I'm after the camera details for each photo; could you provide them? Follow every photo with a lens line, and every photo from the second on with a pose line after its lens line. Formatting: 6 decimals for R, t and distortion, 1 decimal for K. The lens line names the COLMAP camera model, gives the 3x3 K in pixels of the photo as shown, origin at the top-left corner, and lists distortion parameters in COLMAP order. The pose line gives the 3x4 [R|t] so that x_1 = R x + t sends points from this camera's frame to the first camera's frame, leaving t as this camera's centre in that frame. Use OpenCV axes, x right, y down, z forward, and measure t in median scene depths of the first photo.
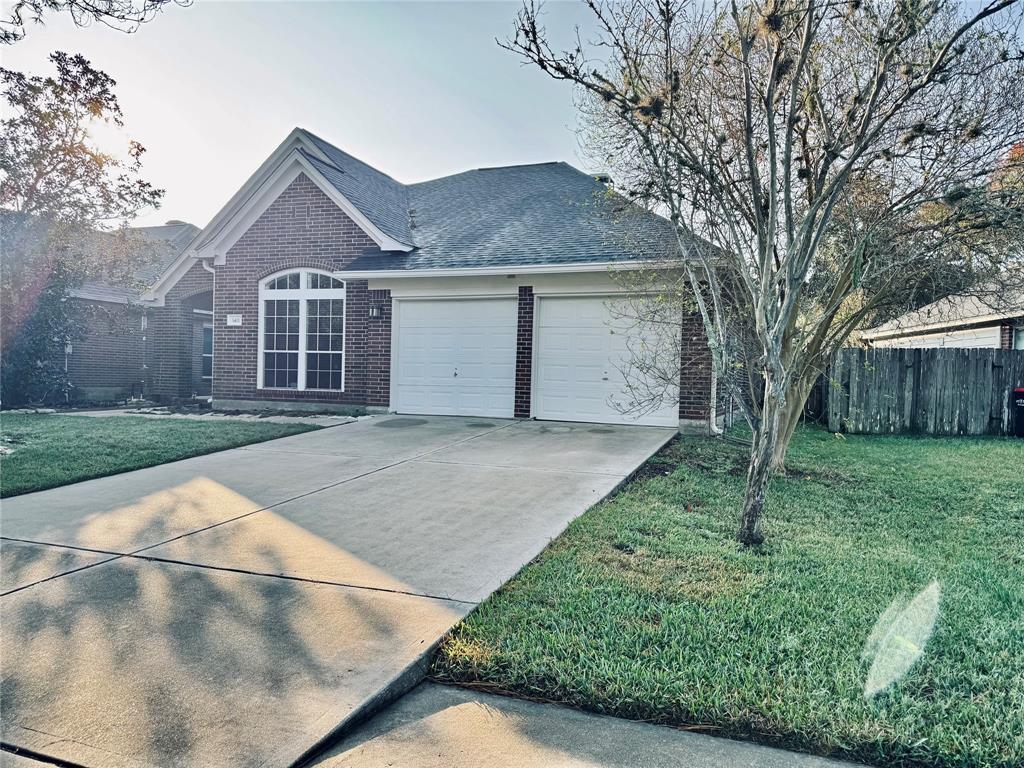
lens RADIAL K [[712.8, 0, 516.7], [0, 712.8, 387.6], [0, 0, 1]] dist [0.076132, -0.010832]
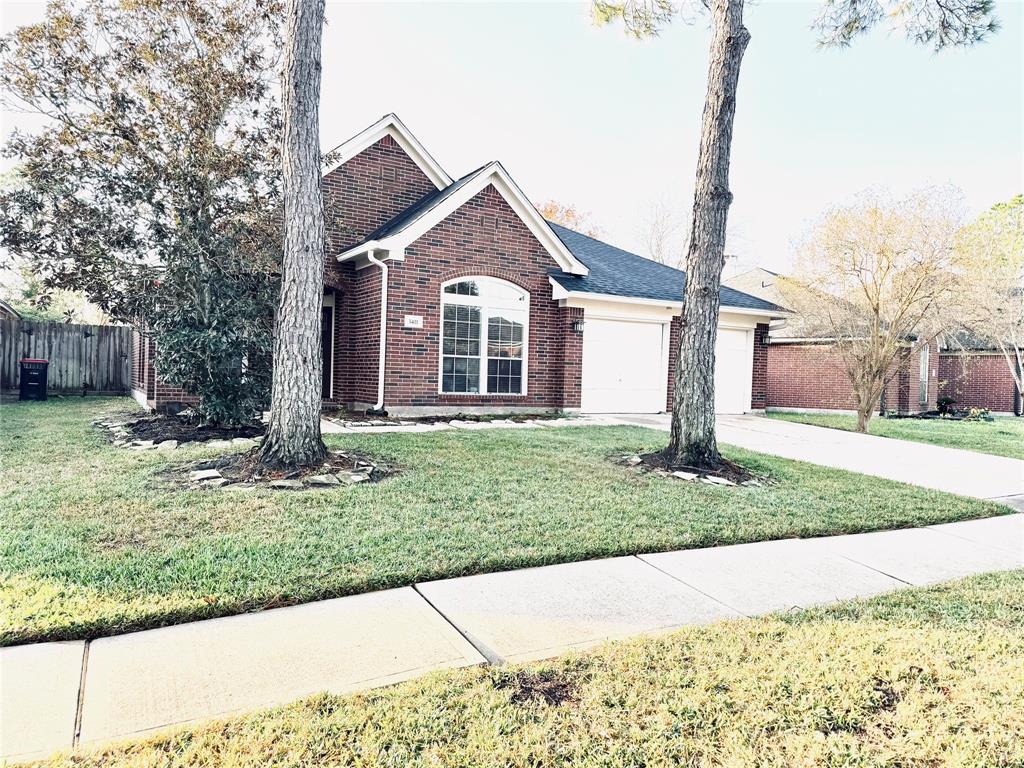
lens RADIAL K [[712.8, 0, 507.5], [0, 712.8, 389.9], [0, 0, 1]] dist [0.076132, -0.010832]
pose [[0.632560, -0.019501, 0.774266, -1.078545], [-0.005399, 0.999548, 0.029586, -0.033886], [-0.774492, -0.022896, 0.632169, 0.323593]]
